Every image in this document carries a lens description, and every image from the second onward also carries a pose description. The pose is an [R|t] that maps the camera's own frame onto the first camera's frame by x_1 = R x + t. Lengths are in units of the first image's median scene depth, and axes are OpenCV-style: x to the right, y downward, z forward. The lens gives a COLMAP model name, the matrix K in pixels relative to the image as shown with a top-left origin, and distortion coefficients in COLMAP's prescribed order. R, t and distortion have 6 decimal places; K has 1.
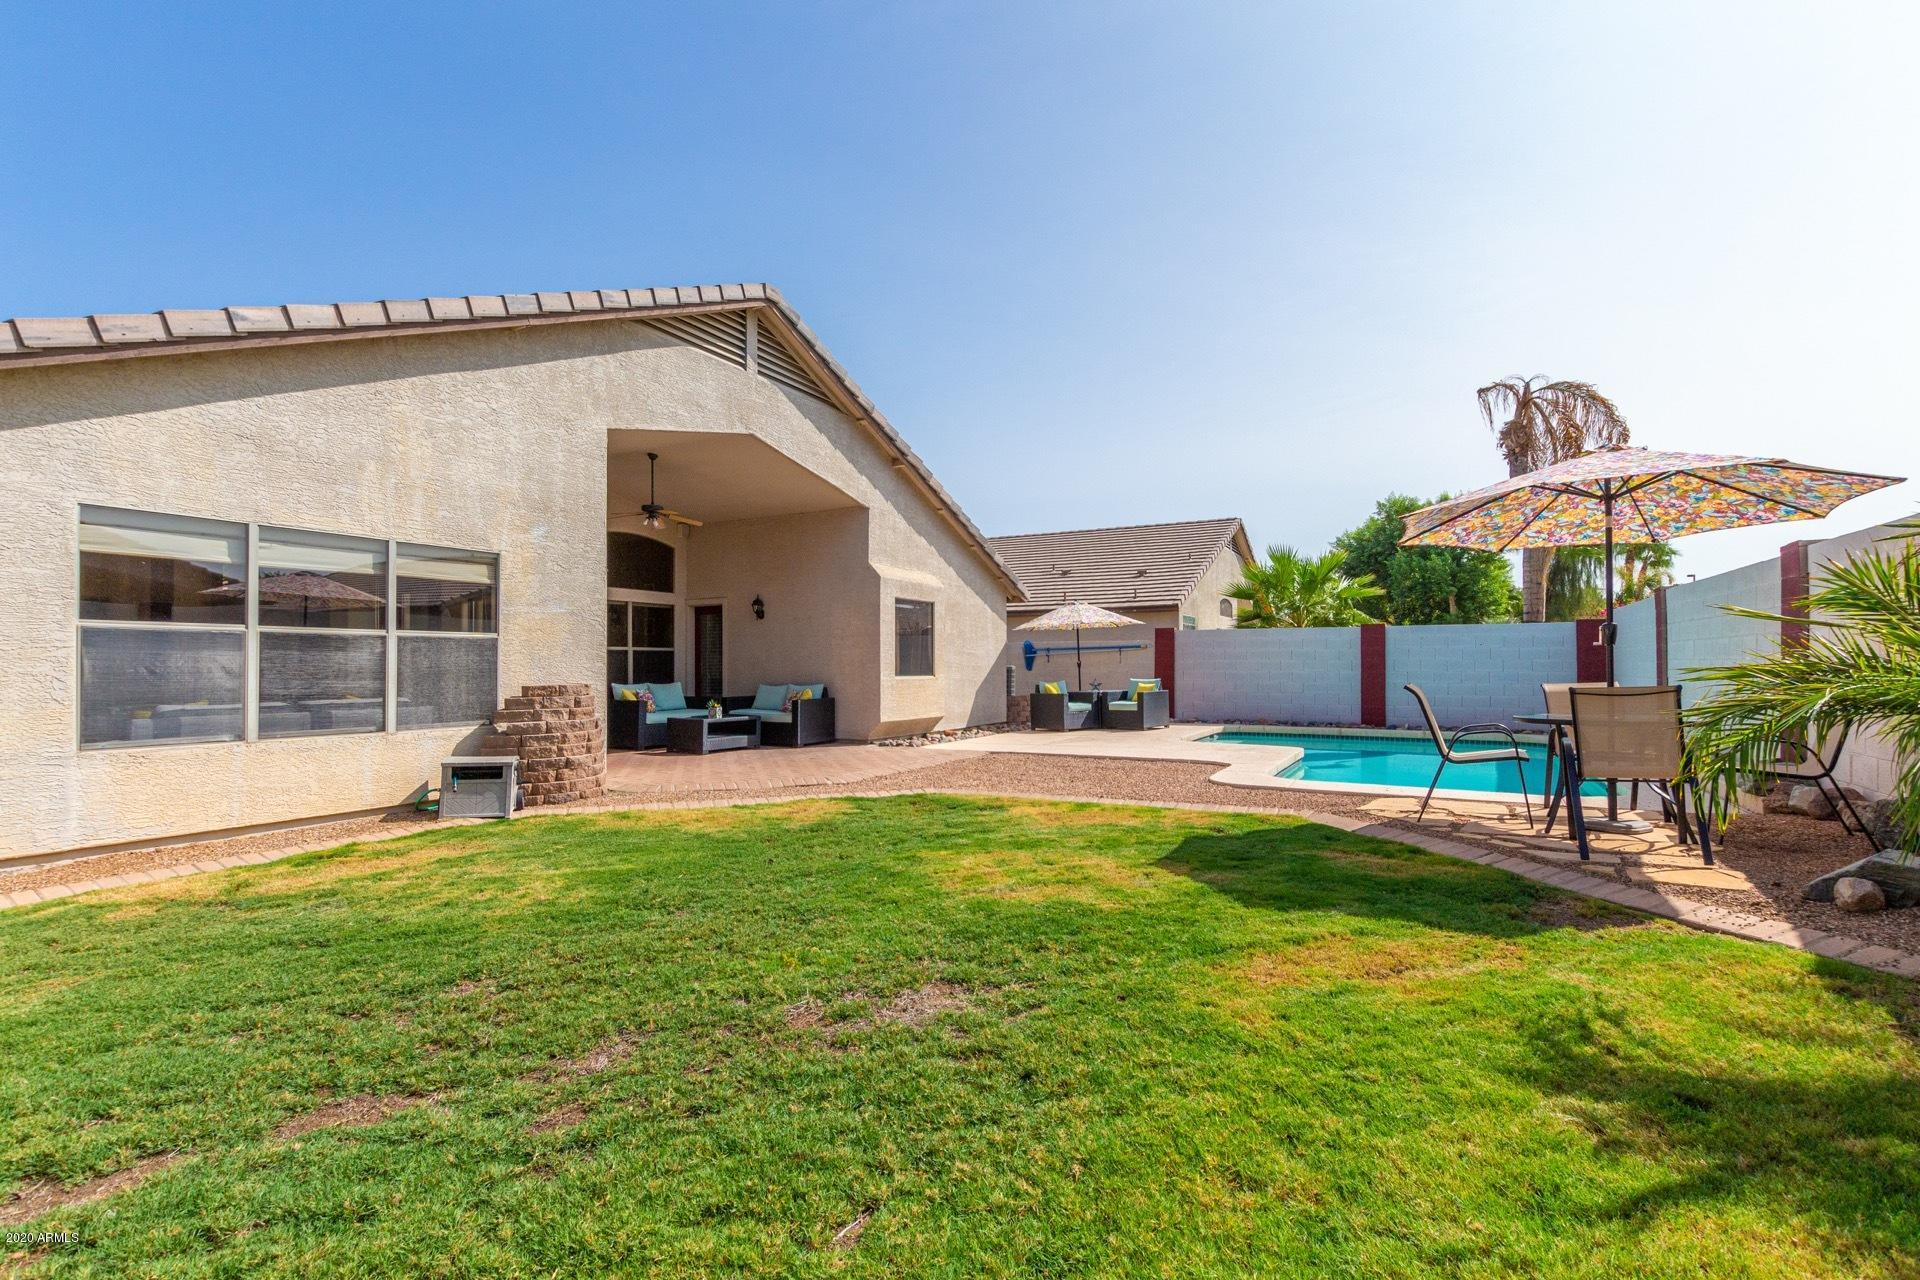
lens RADIAL K [[861.5, 0, 957.6], [0, 861.5, 656.2], [0, 0, 1]] dist [0.000727, 0.000139]
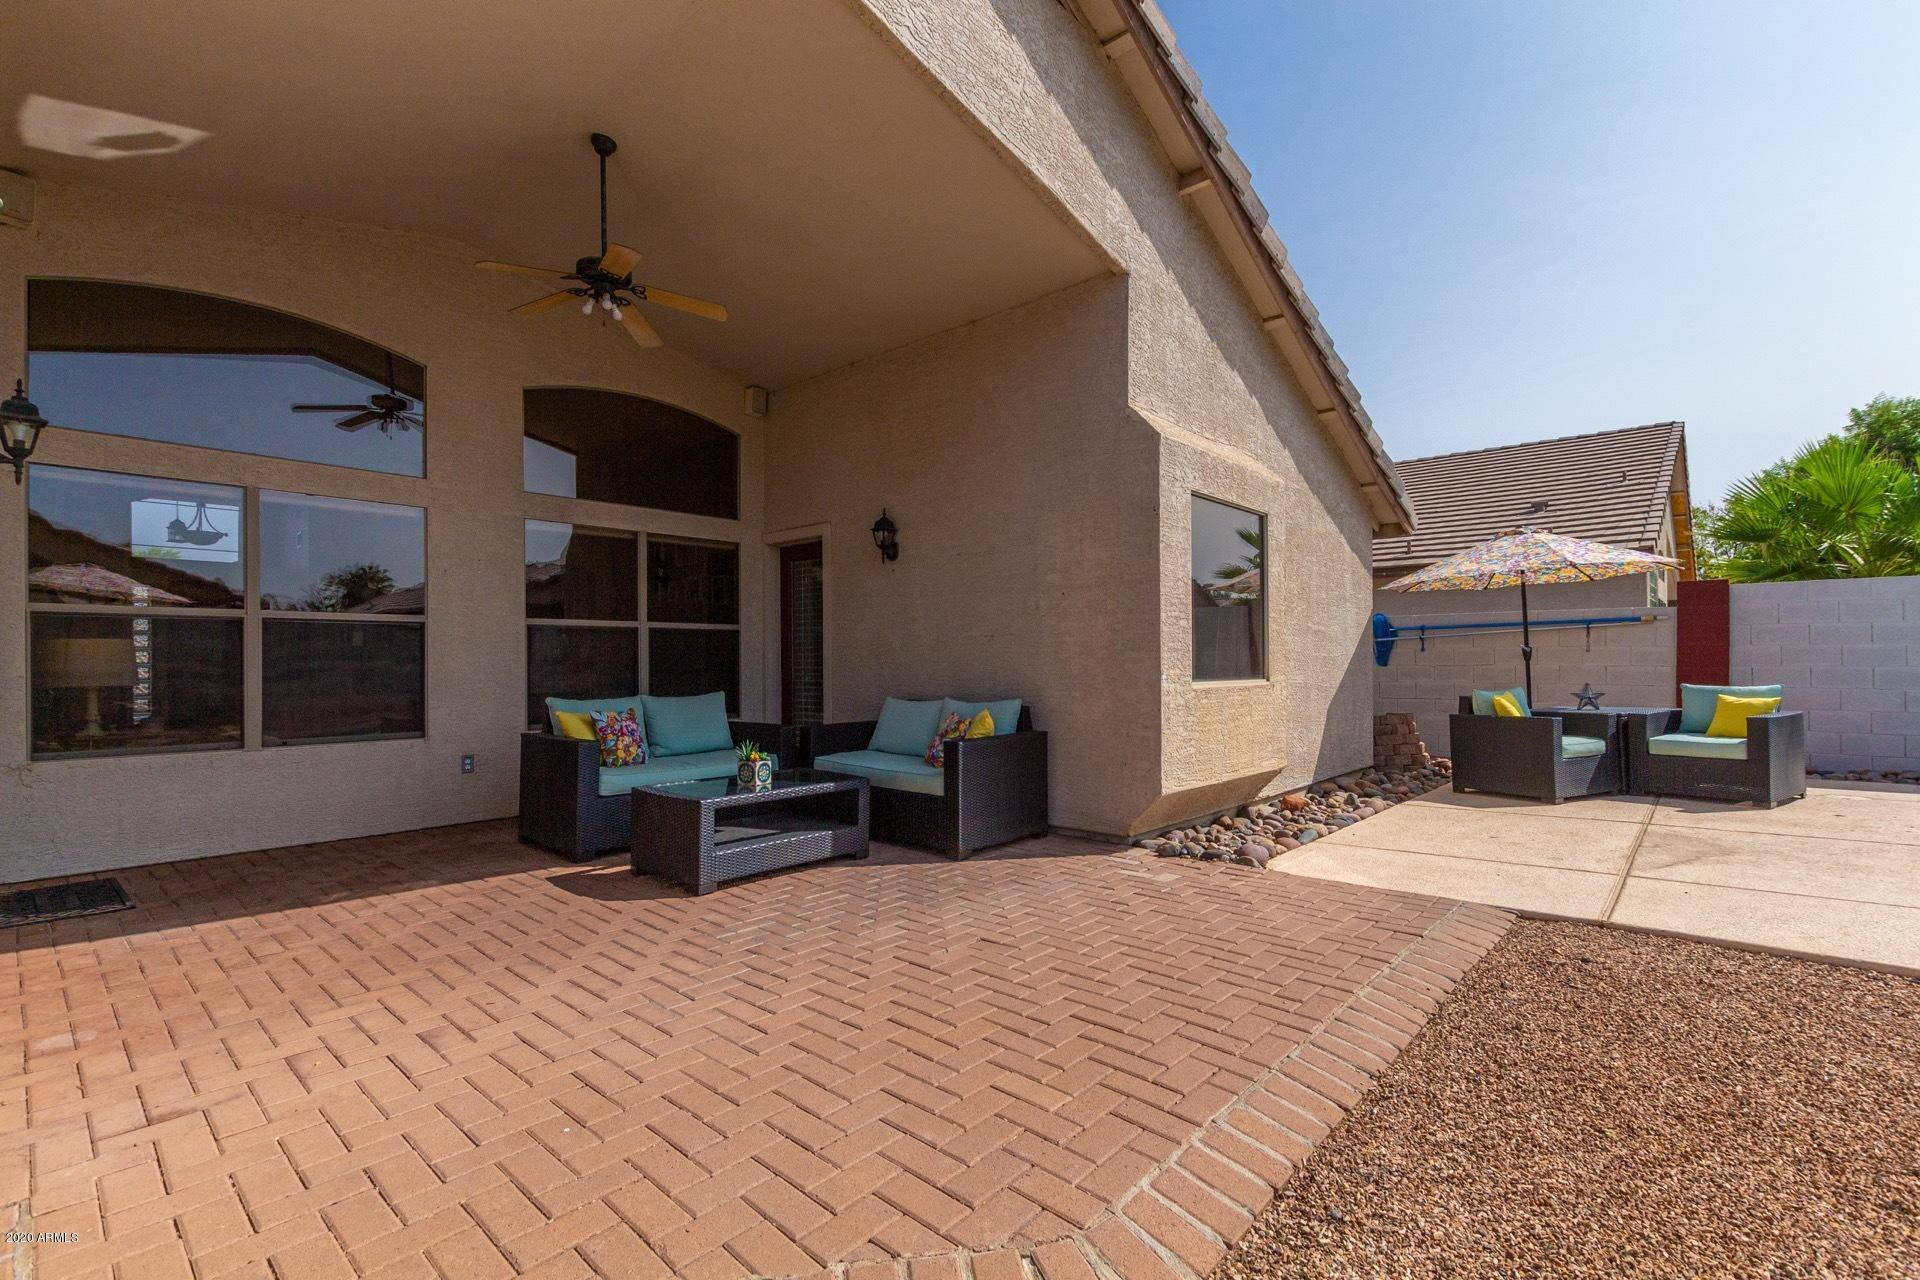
lens RADIAL K [[861.5, 0, 957.6], [0, 861.5, 656.2], [0, 0, 1]] dist [0.000727, 0.000139]
pose [[0.973030, -0.004148, -0.230640, -0.082373], [0.005397, 0.999974, 0.004782, 0.008086], [0.230614, -0.005897, 0.973027, 0.543401]]
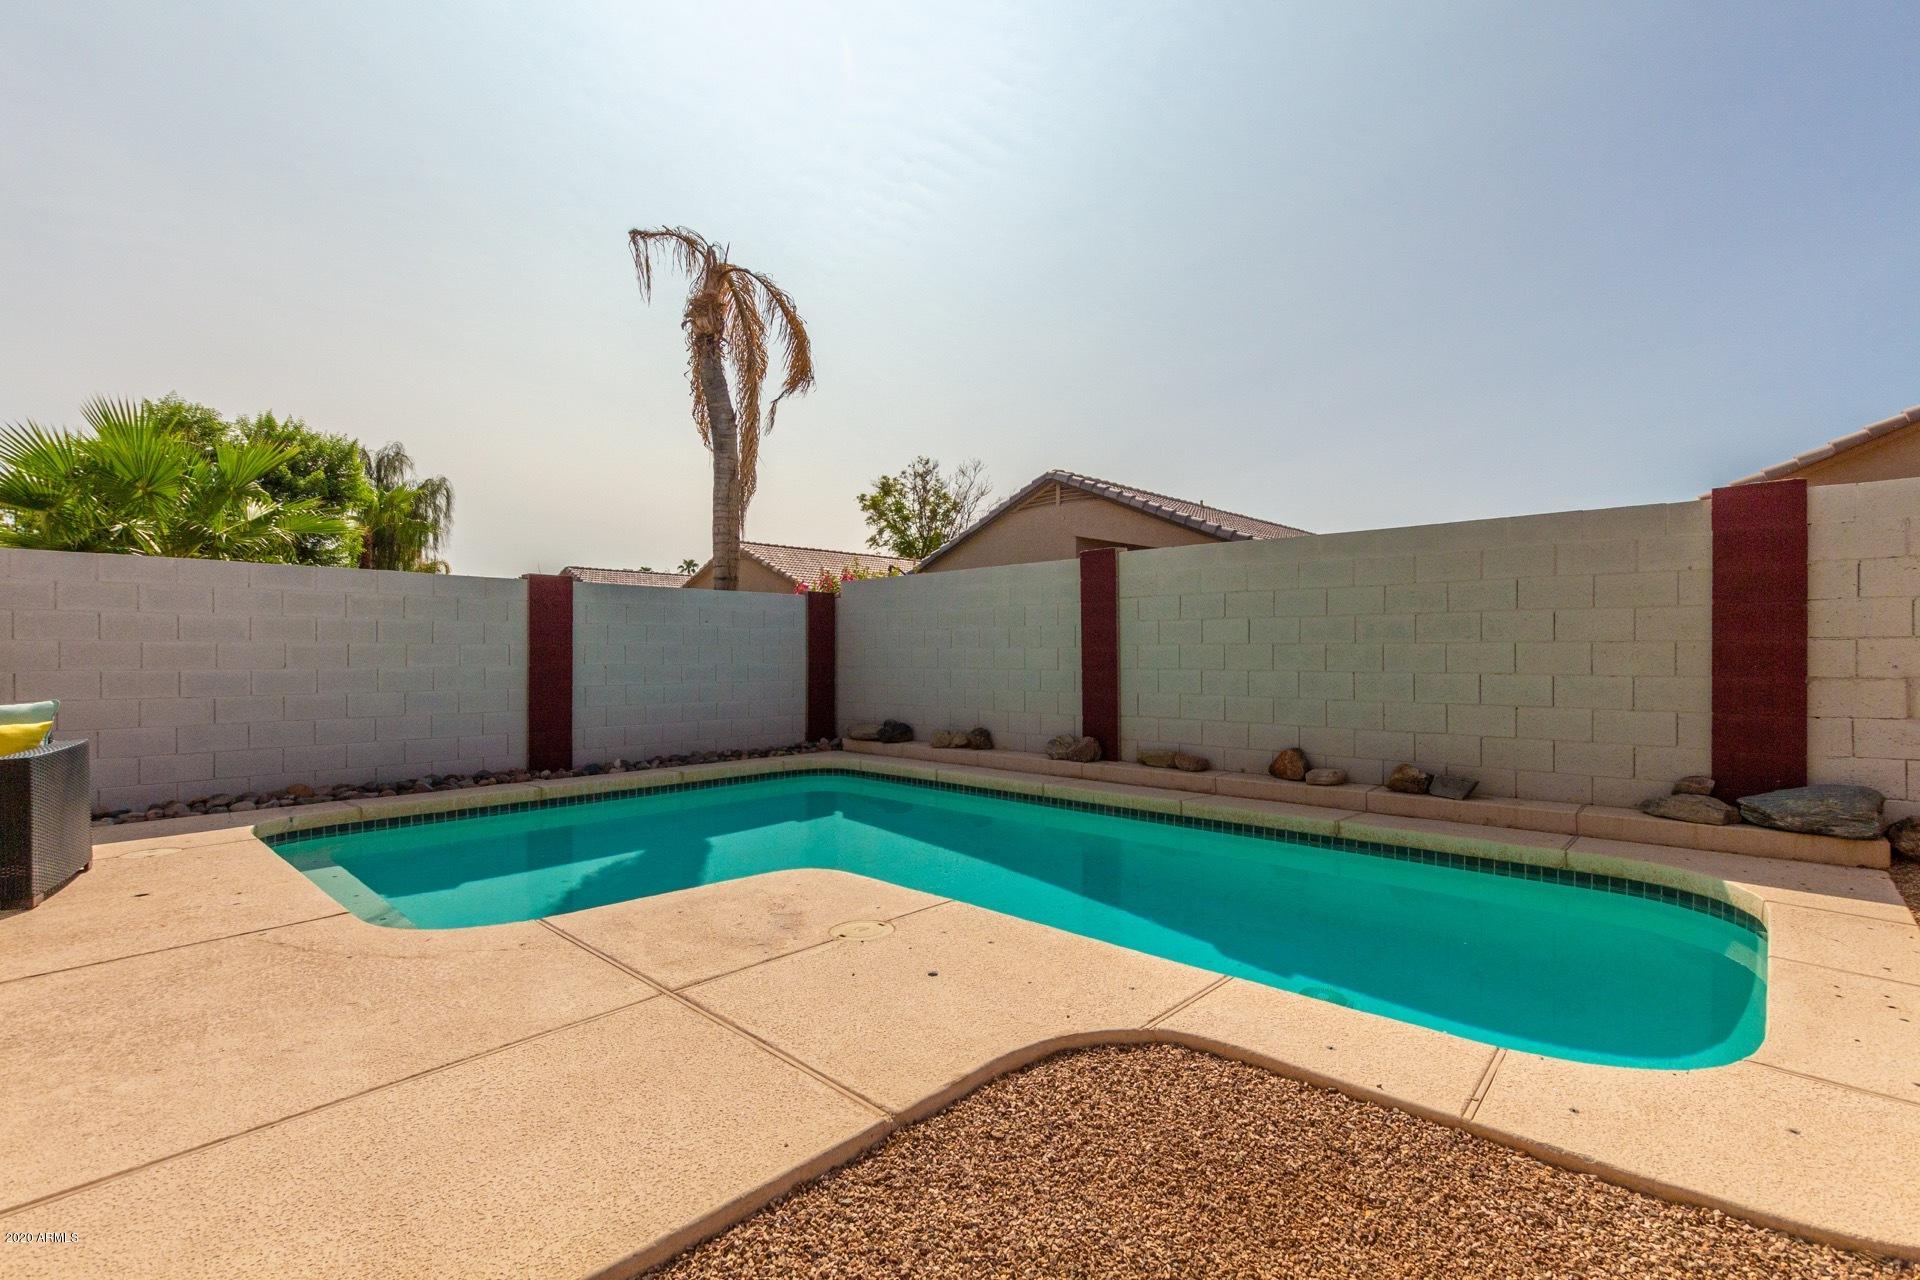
lens RADIAL K [[861.5, 0, 957.6], [0, 861.5, 656.2], [0, 0, 1]] dist [0.000727, 0.000139]
pose [[0.238713, 0.000071, 0.971090, 0.041672], [-0.008840, 0.999959, 0.002100, 0.009401], [-0.971050, -0.009086, 0.238704, 0.747155]]
